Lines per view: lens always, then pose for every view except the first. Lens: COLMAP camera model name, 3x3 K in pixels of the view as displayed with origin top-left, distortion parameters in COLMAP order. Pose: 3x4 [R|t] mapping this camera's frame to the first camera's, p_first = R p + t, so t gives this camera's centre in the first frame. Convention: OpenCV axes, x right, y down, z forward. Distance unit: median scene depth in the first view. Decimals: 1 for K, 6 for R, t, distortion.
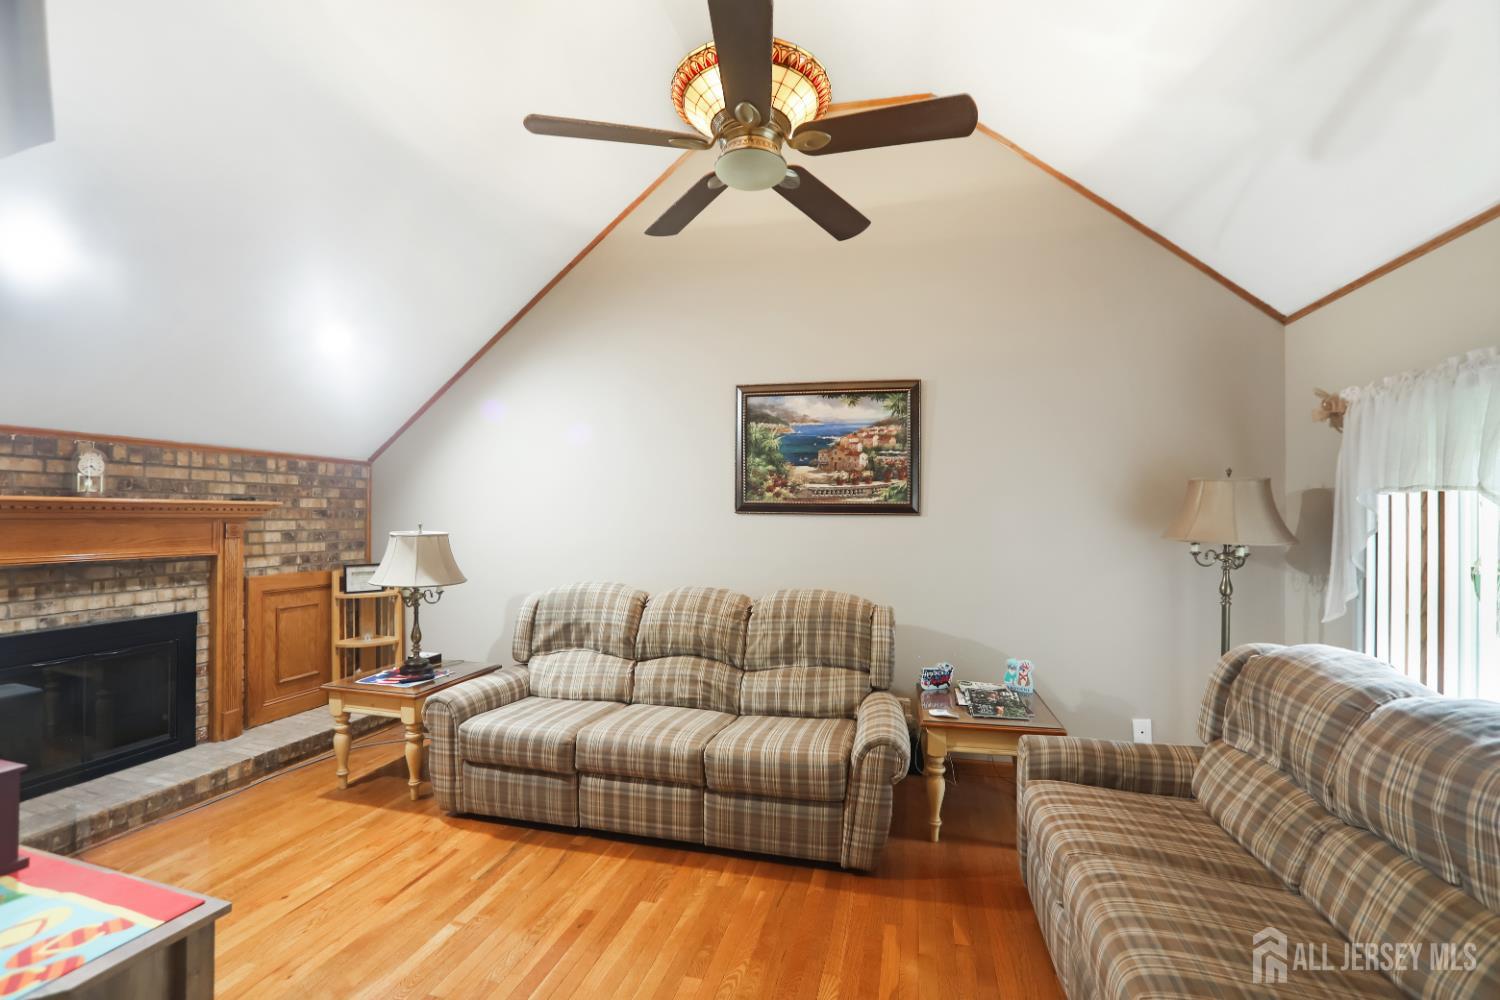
lens RADIAL K [[654.2, 0, 750.0], [0, 654.2, 500.0], [0, 0, 1]] dist [-0.034096, 0.000430]
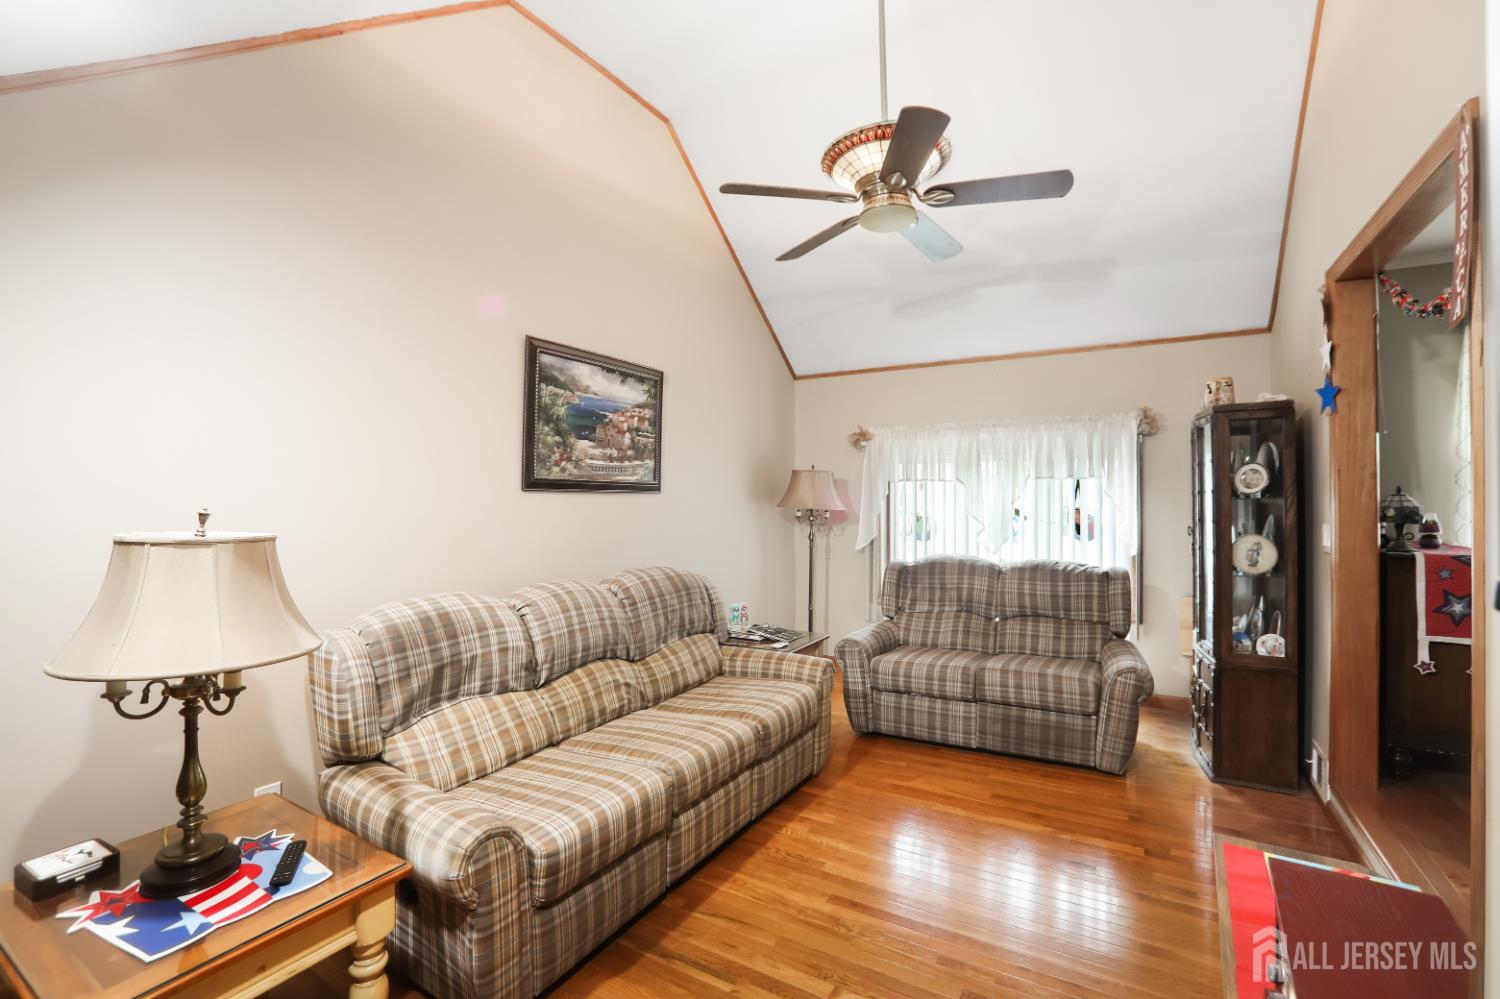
lens RADIAL K [[675.5, 0, 746.7], [0, 675.5, 474.2], [0, 0, 1]] dist [-0.000273, 0.000106]
pose [[0.300563, 0.025777, 0.953413, -0.831864], [-0.019816, 0.999588, -0.020778, 0.012939], [-0.953556, -0.012648, 0.300950, 0.535921]]
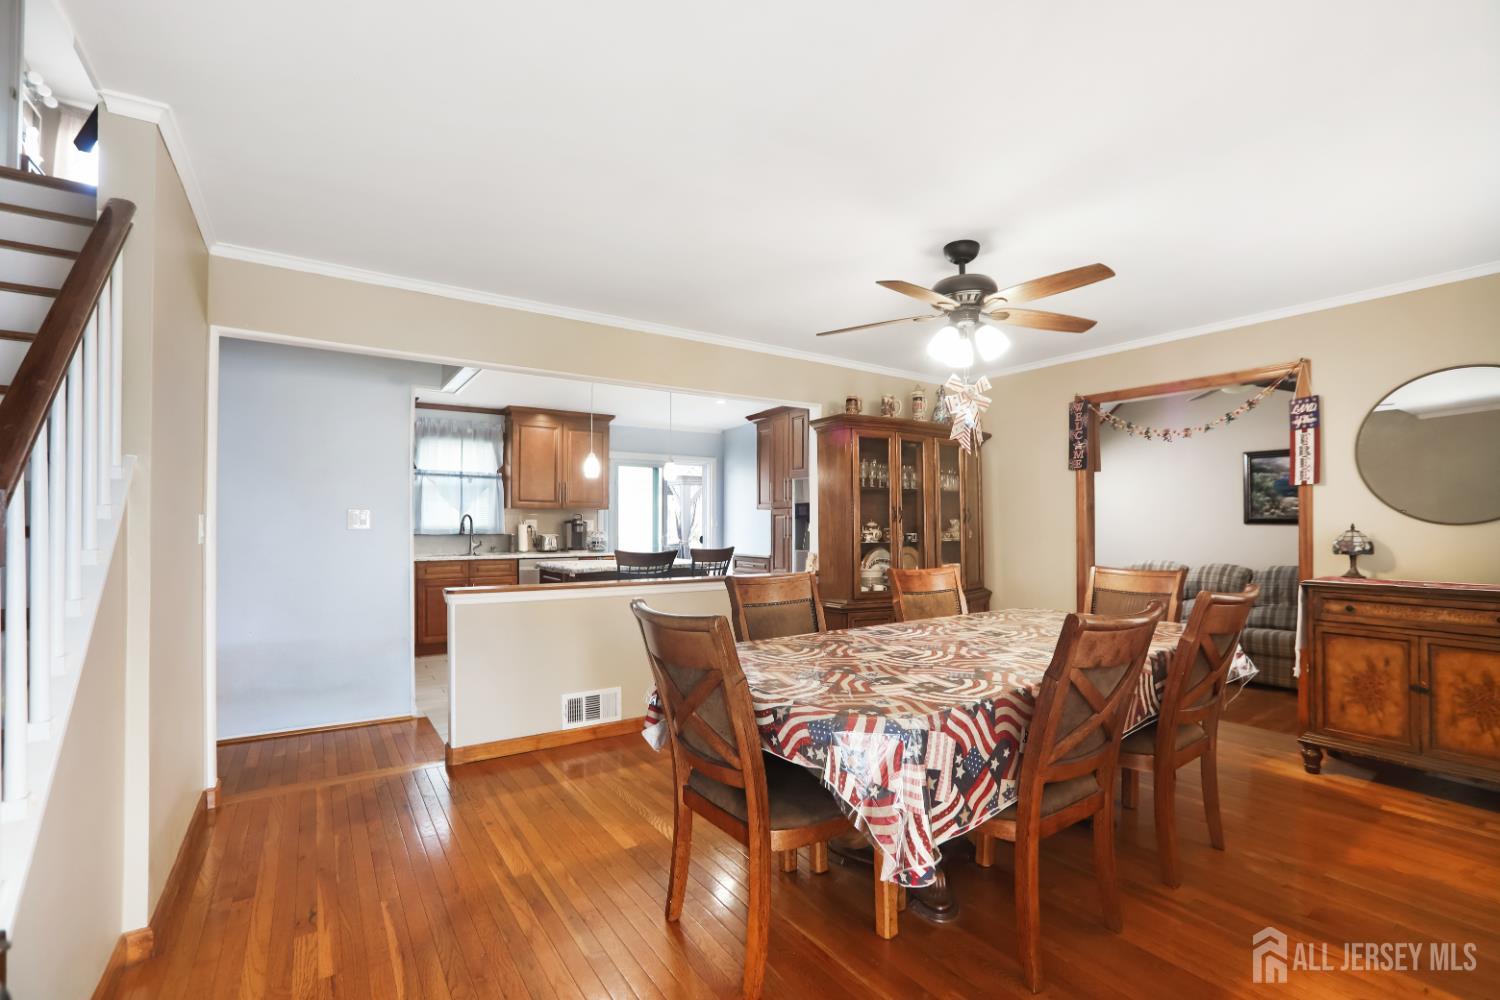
lens RADIAL K [[637.5, 0, 755.5], [0, 637.5, 521.3], [0, 0, 1]] dist [-0.037251, 0.000061]
pose [[0.745922, -0.011184, -0.665940, 0.128022], [0.024281, 0.999651, 0.010409, -0.042076], [0.665591, -0.023934, 0.745933, -1.289817]]
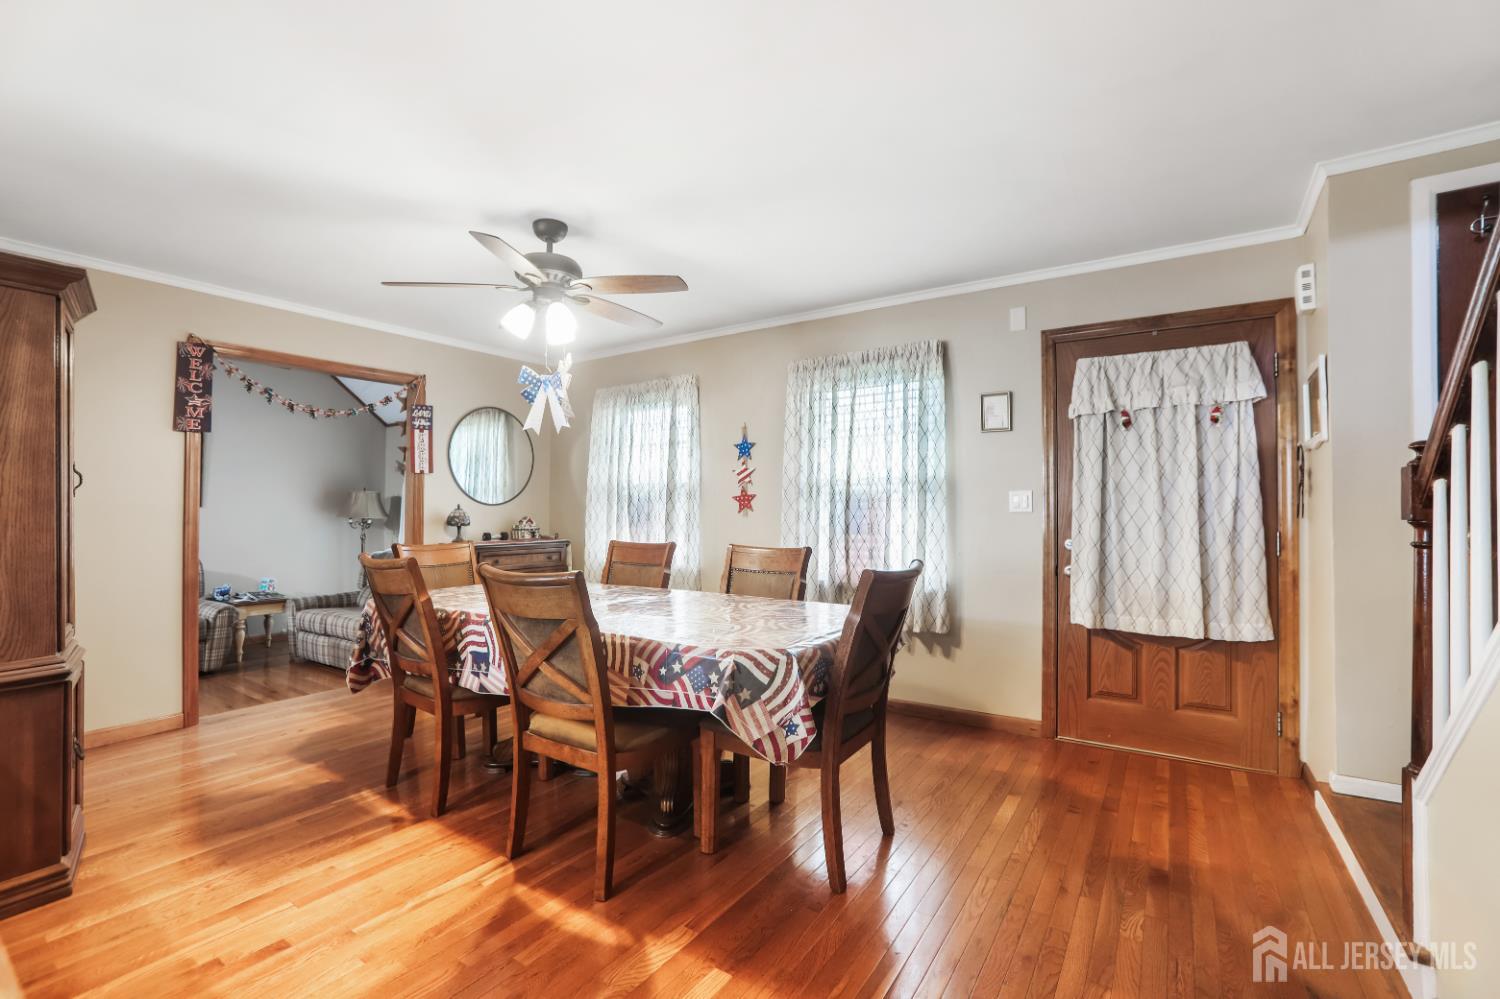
lens RADIAL K [[654.2, 0, 750.0], [0, 654.2, 499.5], [0, 0, 1]] dist [-0.034096, 0.000430]
pose [[0.344511, 0.004466, 0.938772, -0.897897], [-0.019368, 0.999810, 0.002352, -0.031548], [-0.938582, -0.018992, 0.344532, -1.040139]]
